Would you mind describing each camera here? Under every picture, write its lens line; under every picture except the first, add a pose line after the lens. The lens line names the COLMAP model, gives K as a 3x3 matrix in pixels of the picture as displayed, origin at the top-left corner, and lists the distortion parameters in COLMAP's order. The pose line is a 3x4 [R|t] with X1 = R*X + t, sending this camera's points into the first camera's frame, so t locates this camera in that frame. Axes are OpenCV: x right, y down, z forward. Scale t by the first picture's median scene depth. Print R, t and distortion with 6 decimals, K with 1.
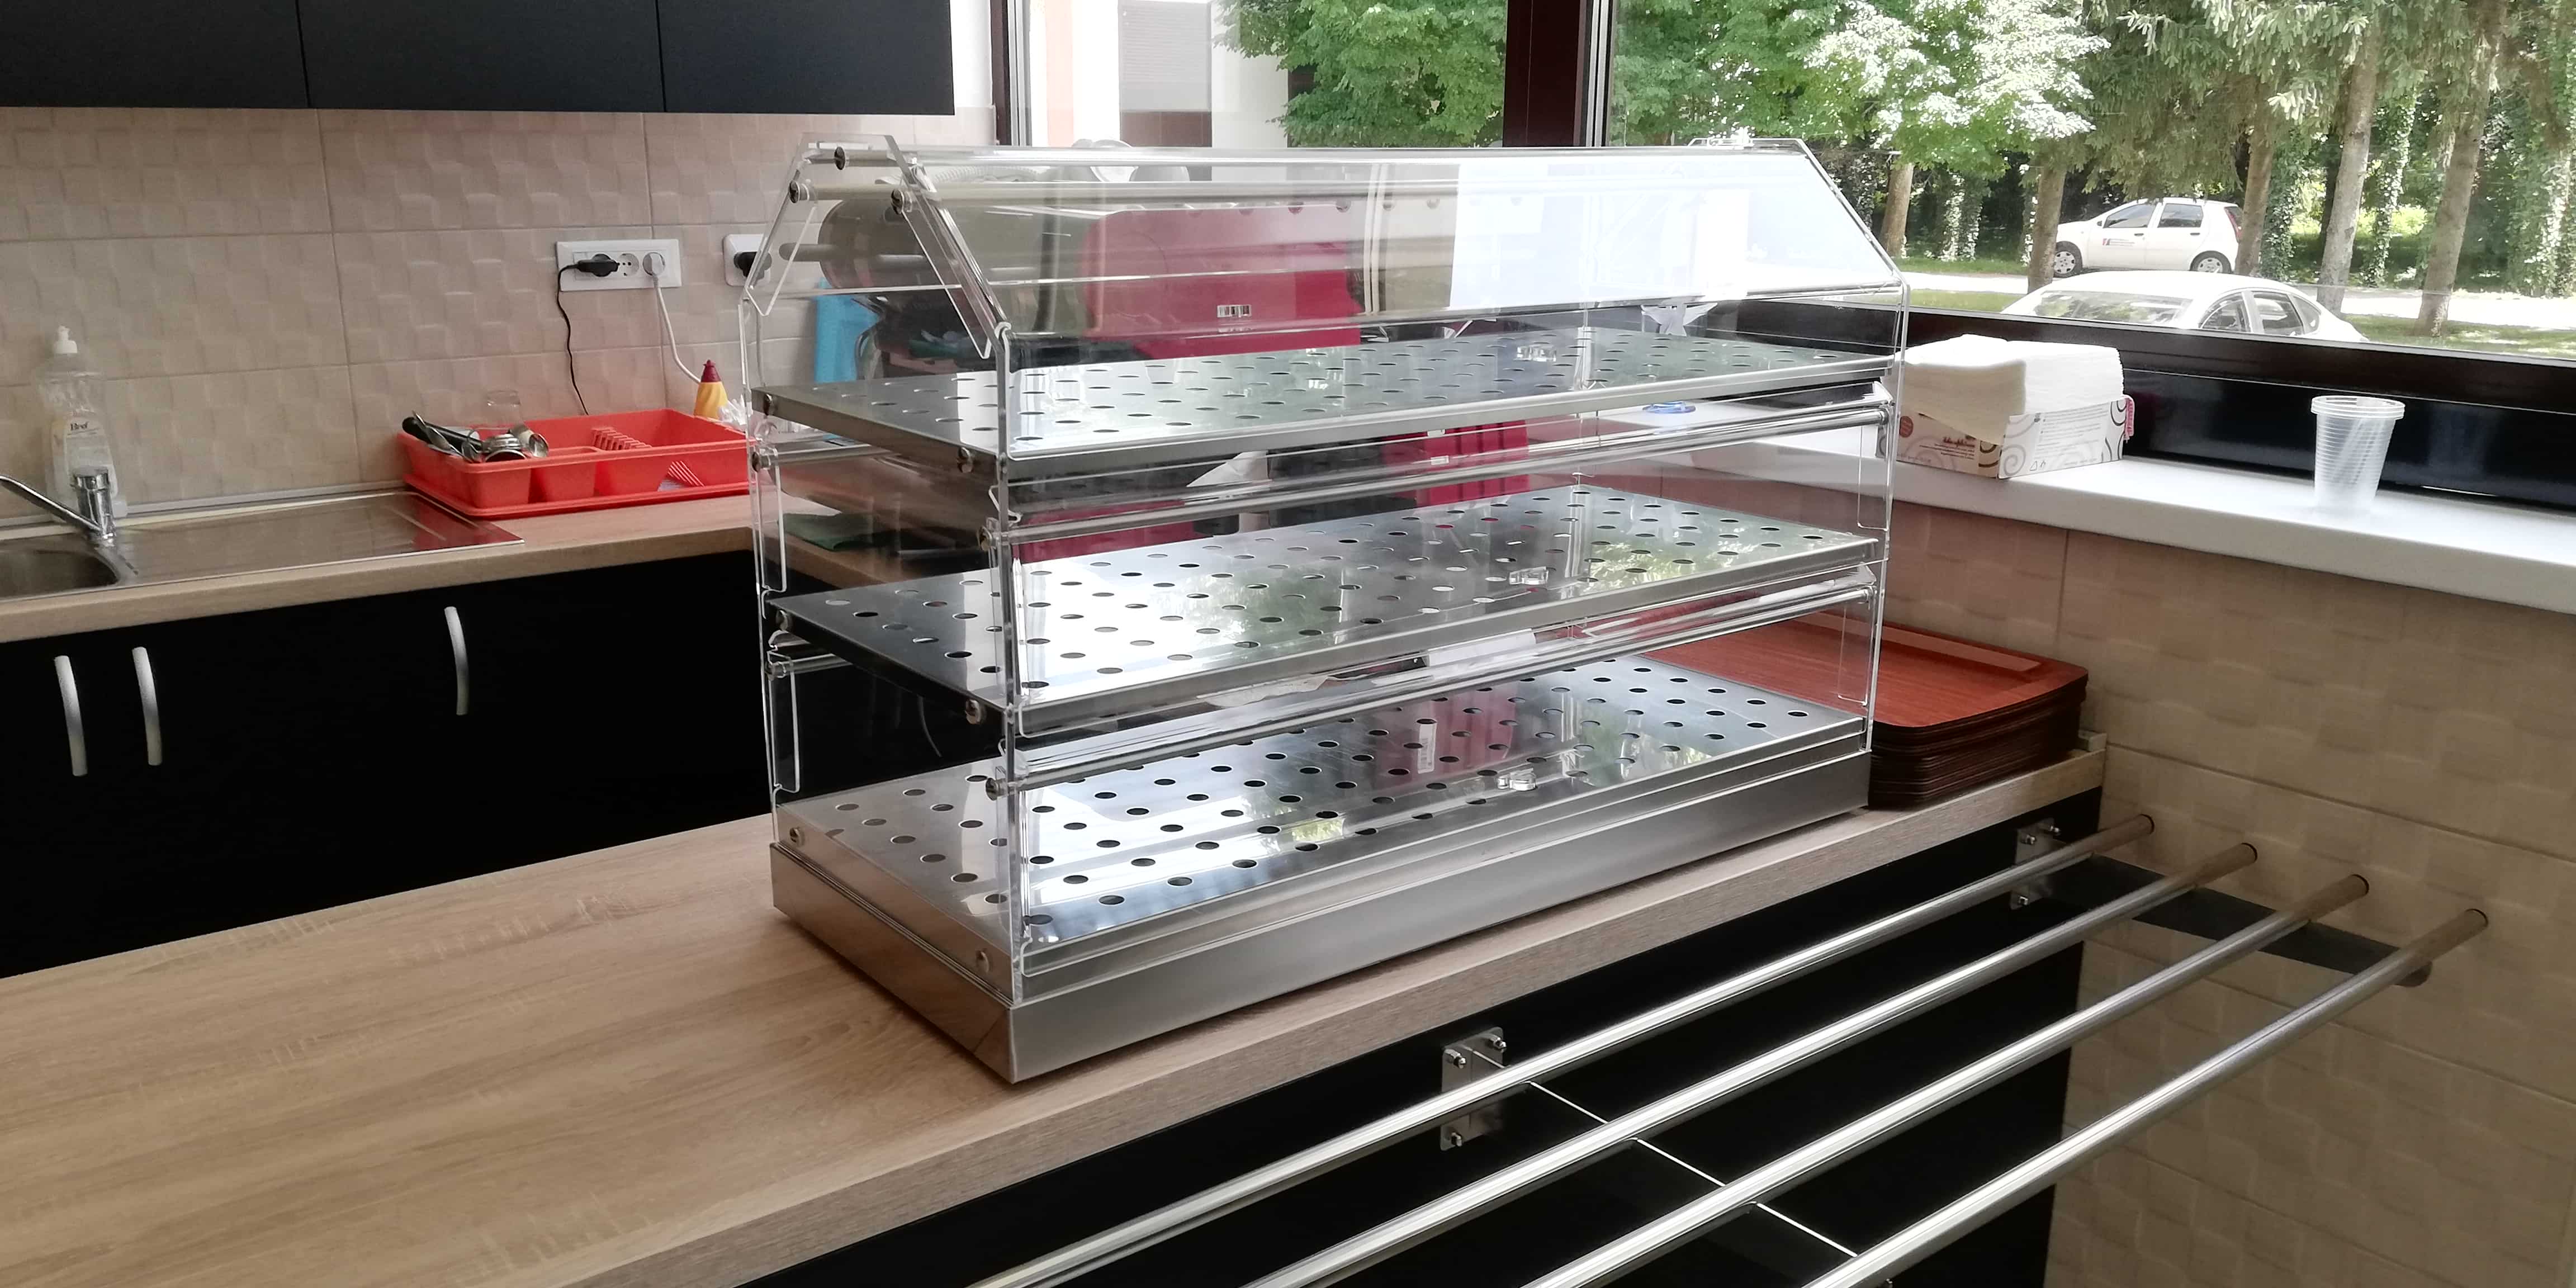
lens RADIAL K [[1937.2, 0, 1280.8], [0, 1937.2, 662.6], [0, 0, 1]] dist [0.051850, -0.072785]
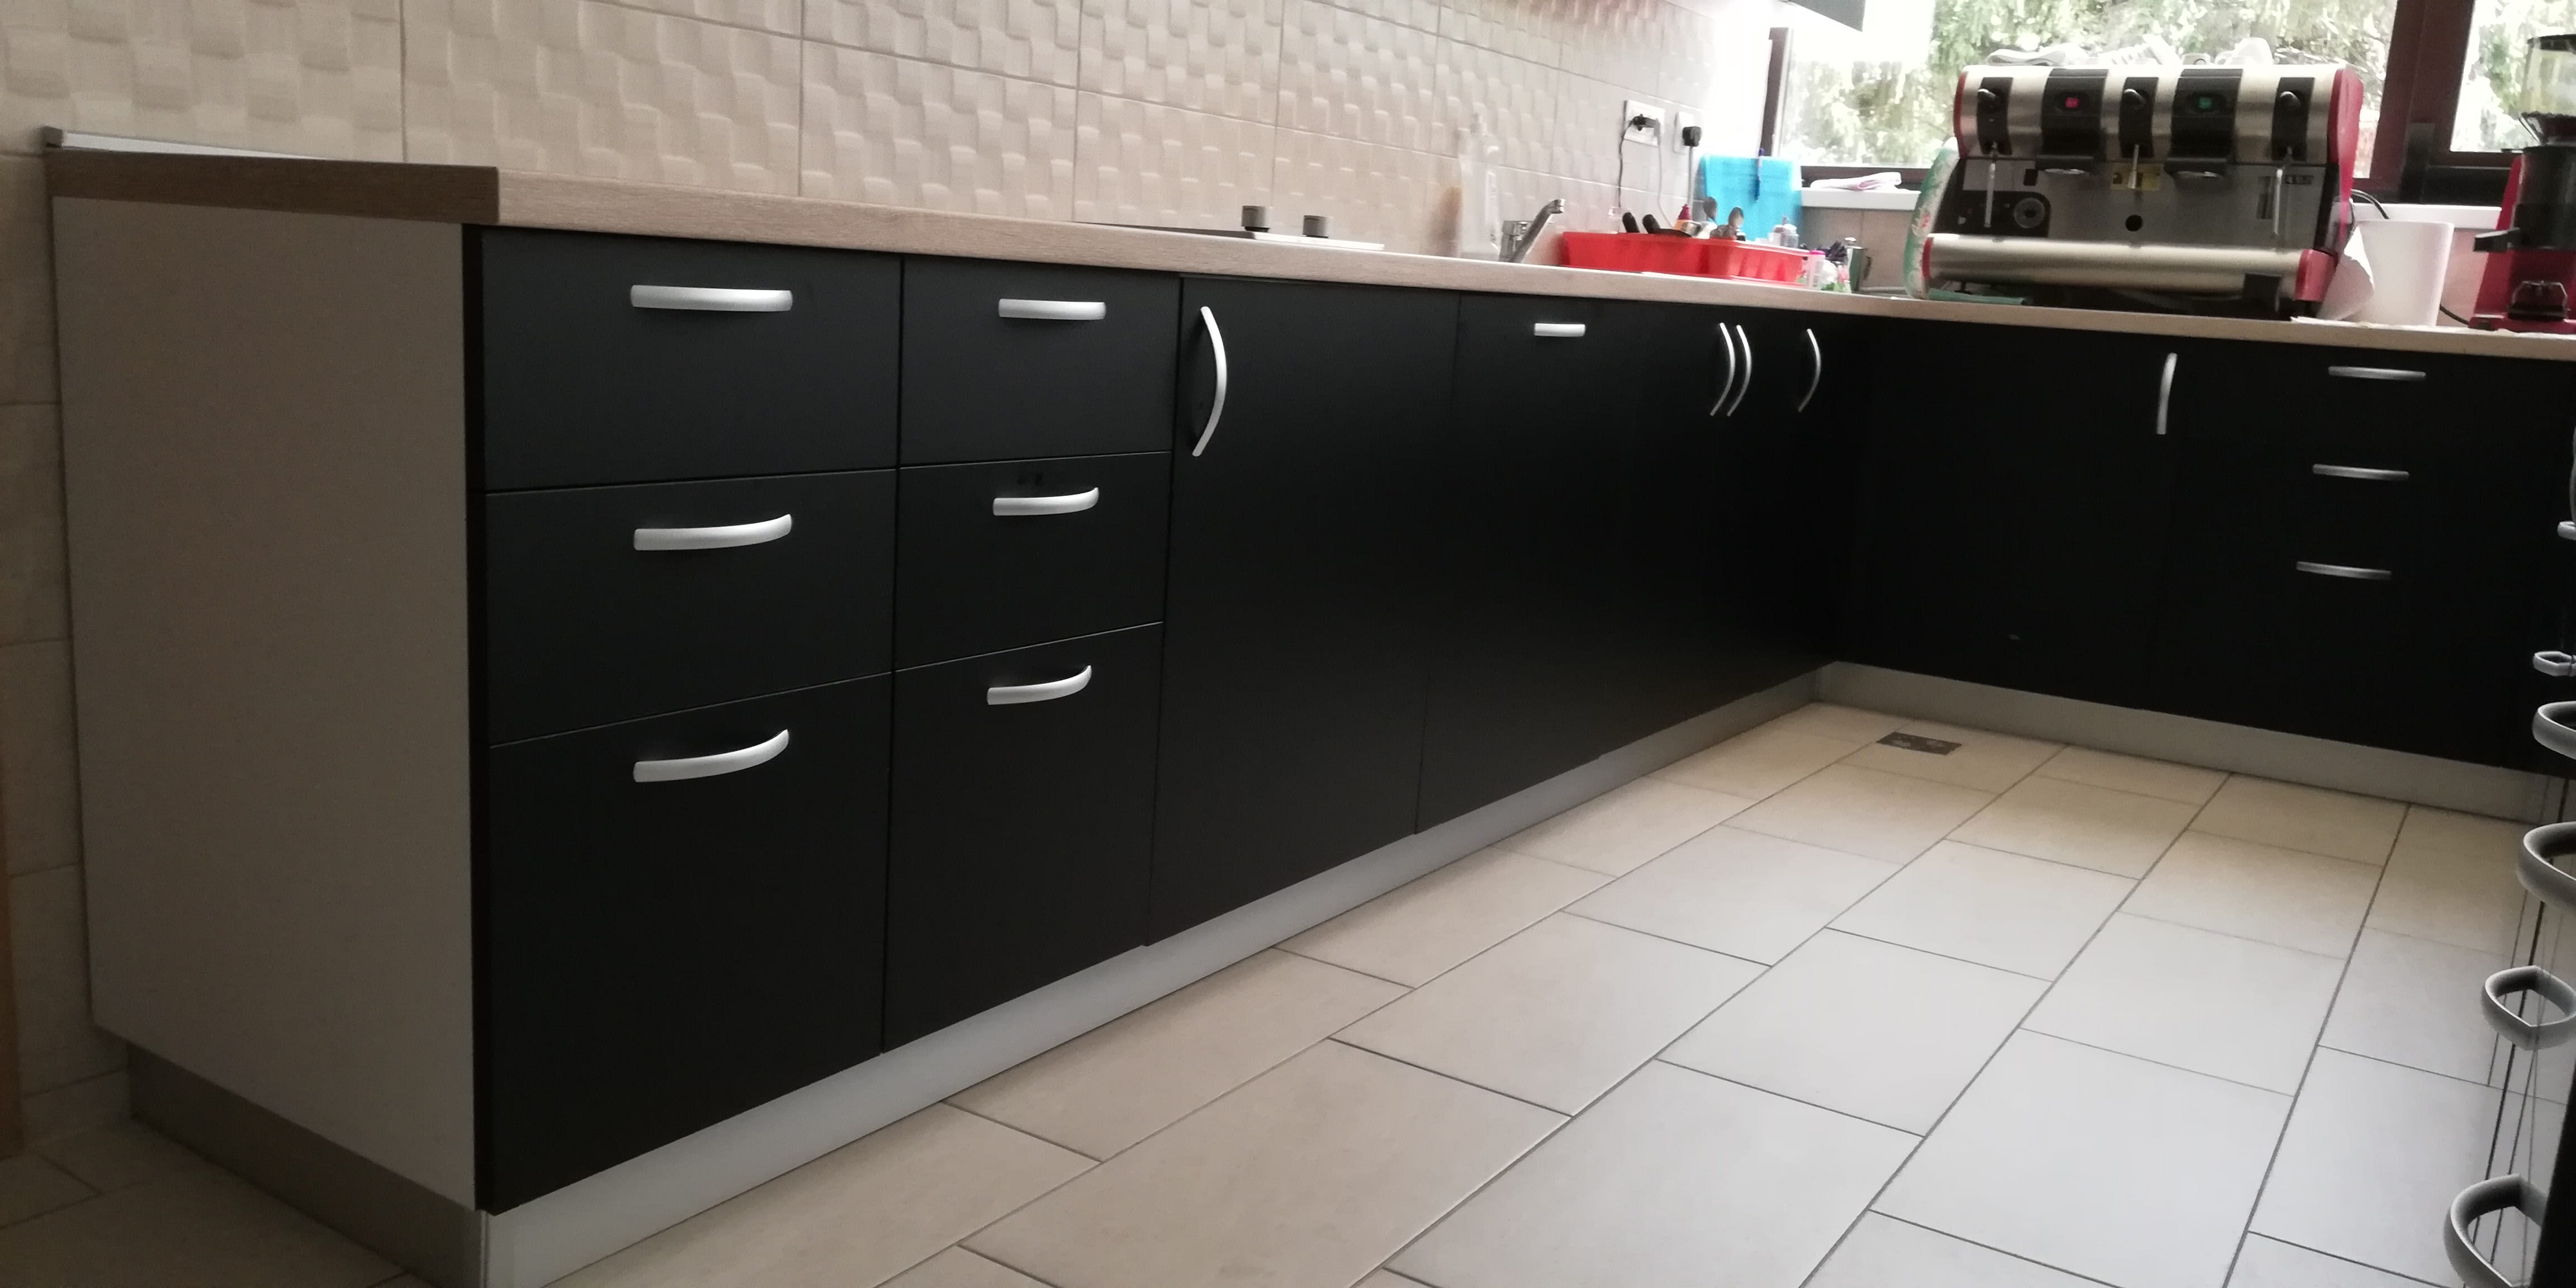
lens RADIAL K [[1937.2, 0, 1279.4], [0, 1937.2, 645.8], [0, 0, 1]] dist [0.051850, -0.072785]
pose [[0.946541, -0.007447, 0.322499, -1.101367], [0.029310, 0.997584, -0.062988, 0.242172], [-0.321251, 0.069073, 0.944472, -0.139415]]
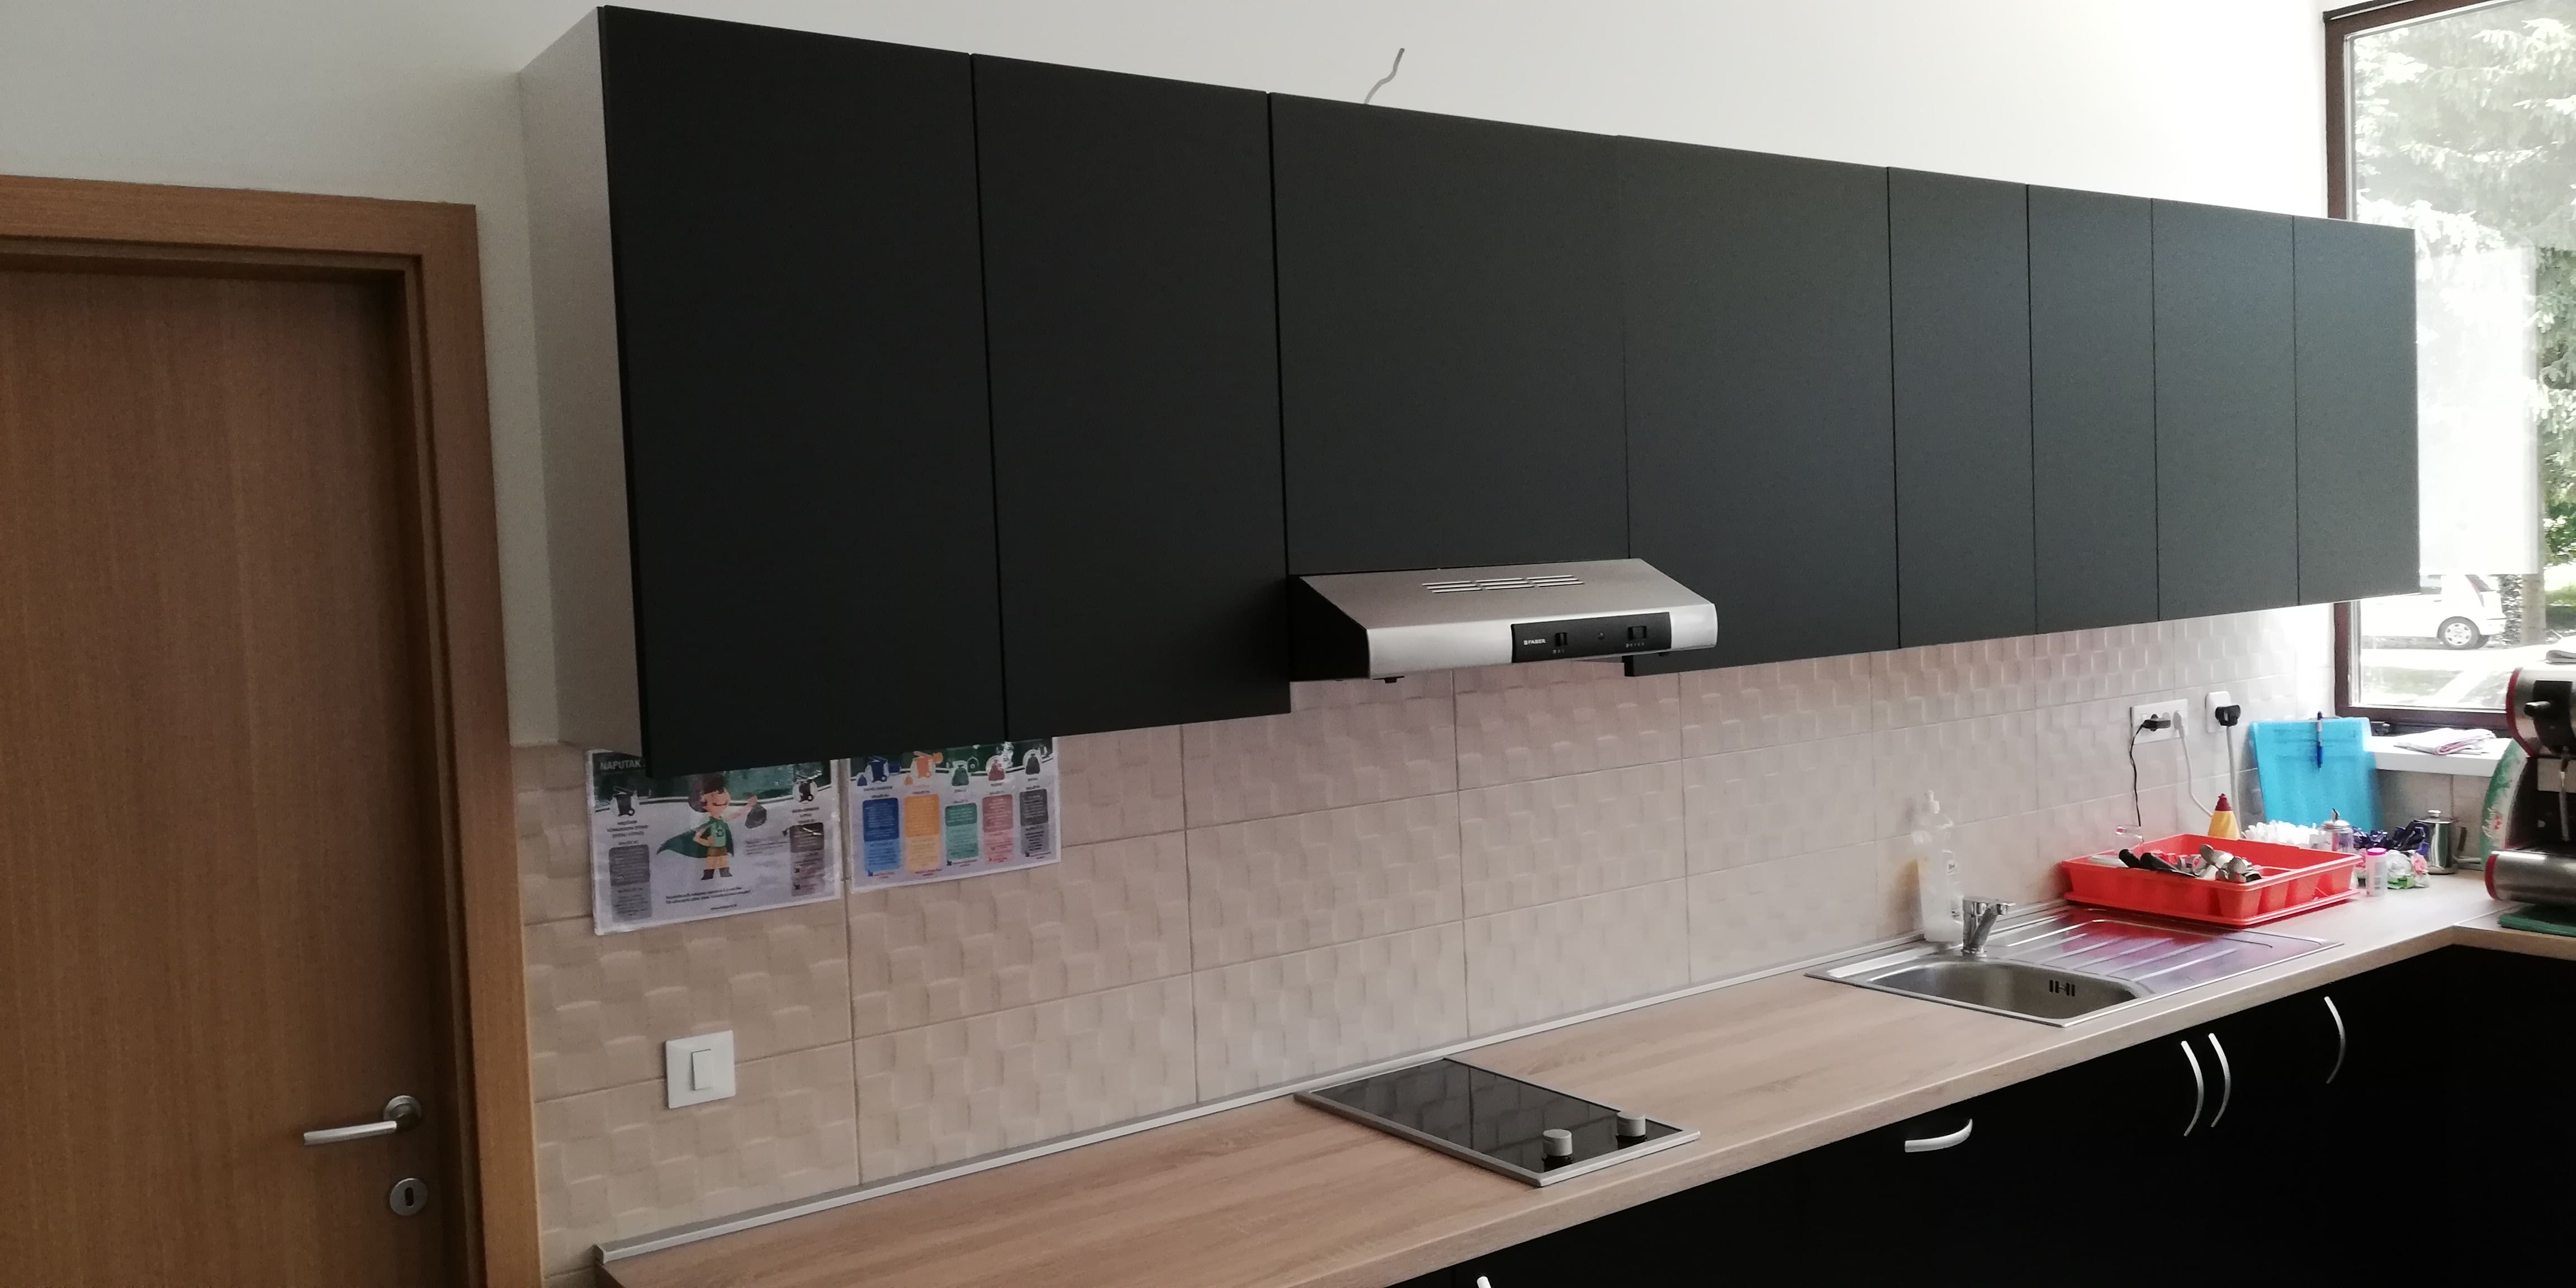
lens RADIAL K [[1937.2, 0, 1285.2], [0, 1937.2, 642.6], [0, 0, 1]] dist [0.051850, -0.072785]
pose [[0.997702, -0.047456, -0.048359, -0.931981], [0.036019, 0.976019, -0.214685, -0.004064], [0.057388, 0.212450, 0.975485, -0.300518]]
